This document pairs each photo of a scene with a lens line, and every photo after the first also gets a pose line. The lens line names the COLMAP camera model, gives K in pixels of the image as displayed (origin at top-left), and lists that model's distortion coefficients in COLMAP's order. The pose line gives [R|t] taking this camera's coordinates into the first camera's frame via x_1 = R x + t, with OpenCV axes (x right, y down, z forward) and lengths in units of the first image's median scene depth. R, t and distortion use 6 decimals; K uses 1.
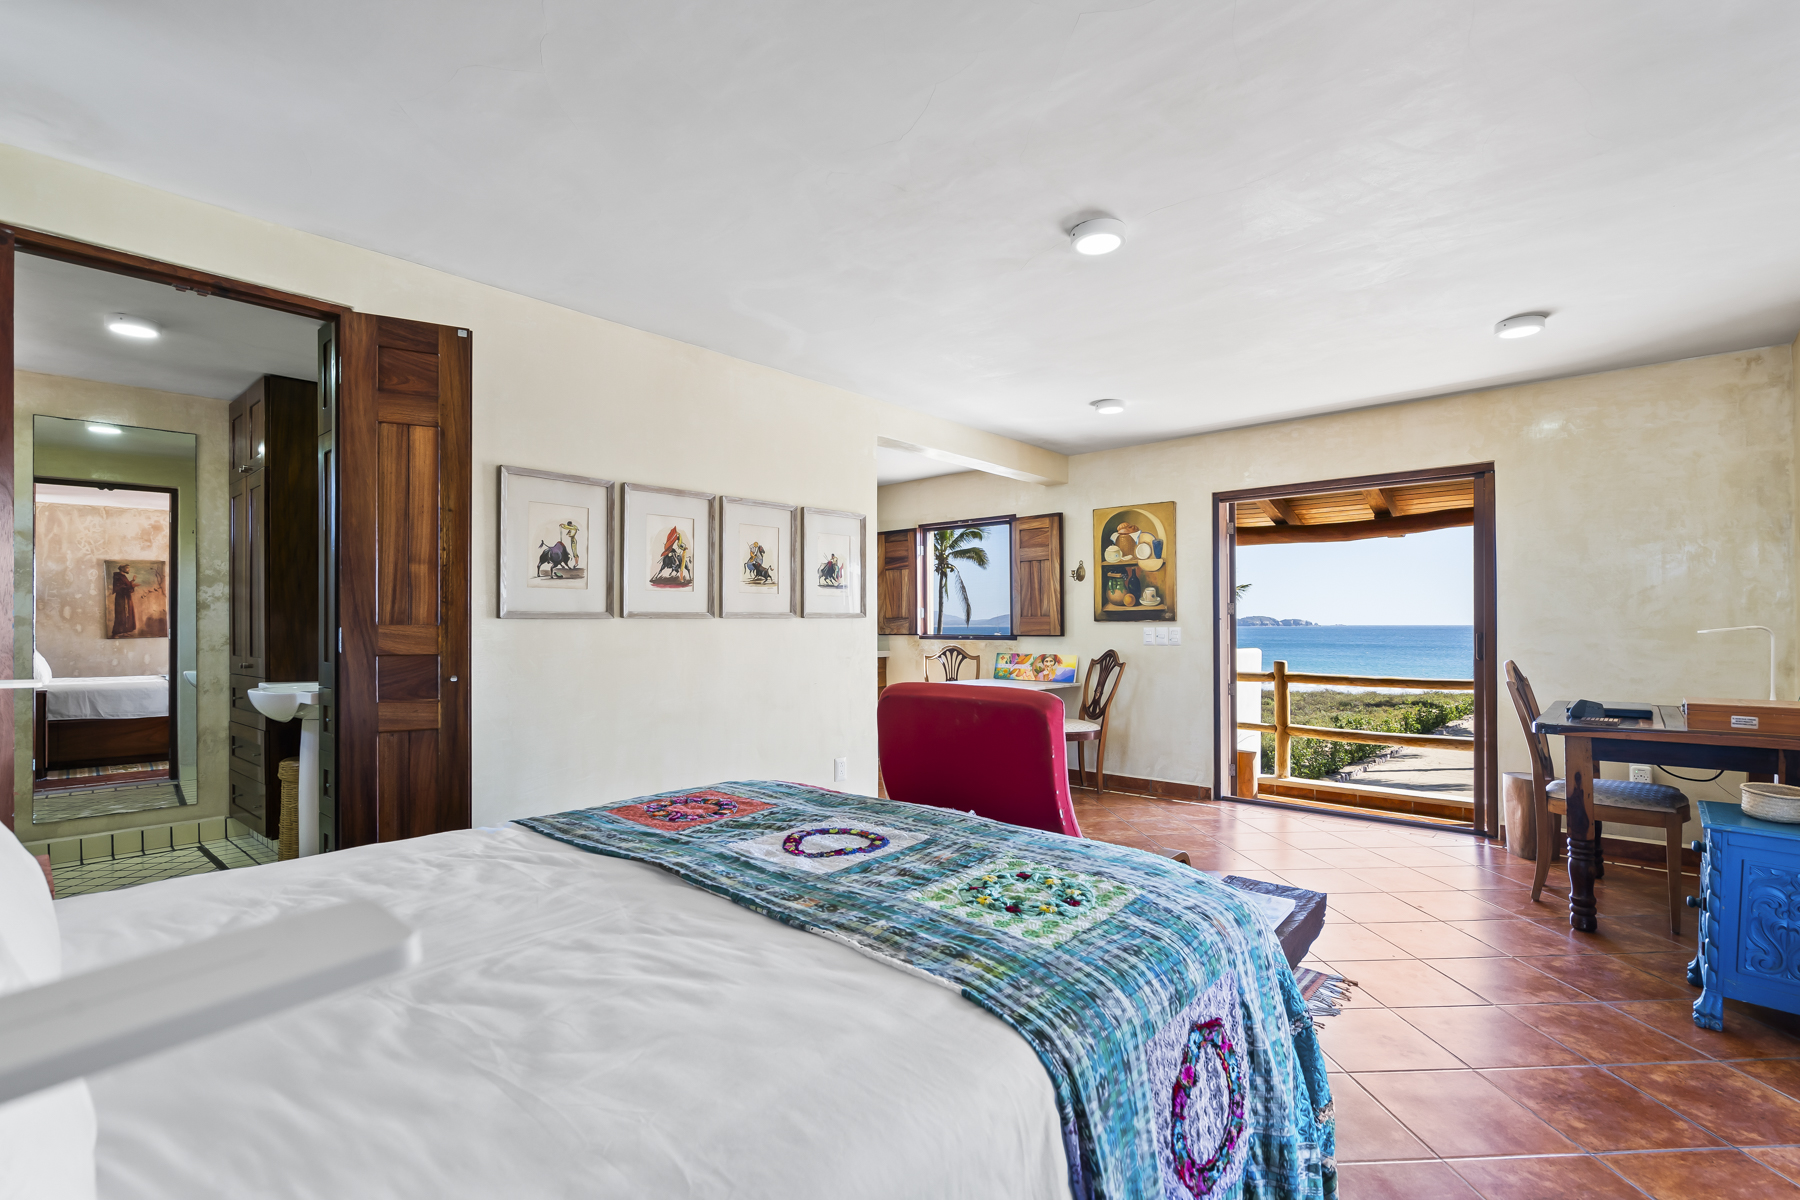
lens RADIAL K [[808.5, 0, 900.0], [0, 808.5, 600.0], [0, 0, 1]] dist [-0.009792, 0.005687]
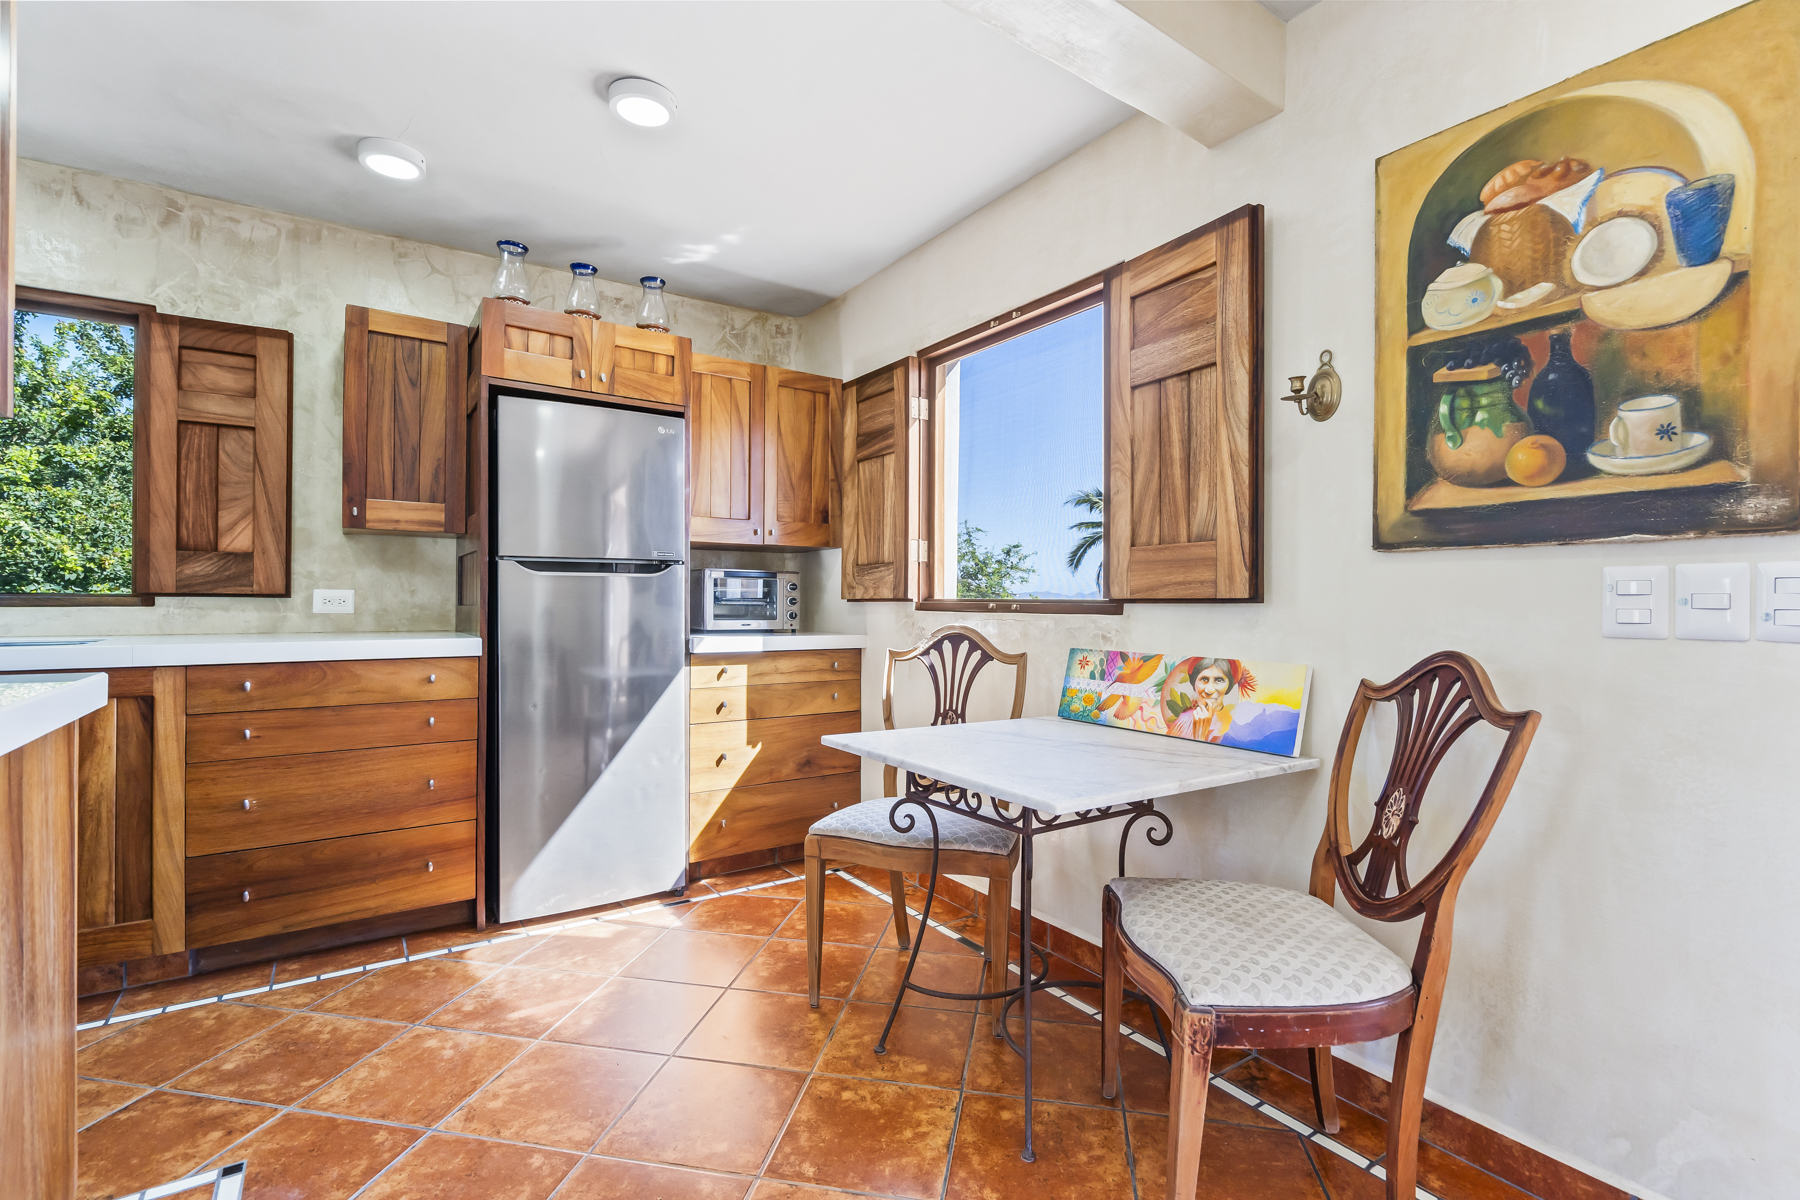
lens RADIAL K [[808.5, 0, 900.0], [0, 808.5, 600.0], [0, 0, 1]] dist [-0.009792, 0.005687]
pose [[0.970530, 0.009037, -0.240812, 0.143868], [-0.002655, 0.999637, 0.026811, 0.036287], [0.240967, -0.025382, 0.970201, 0.671874]]
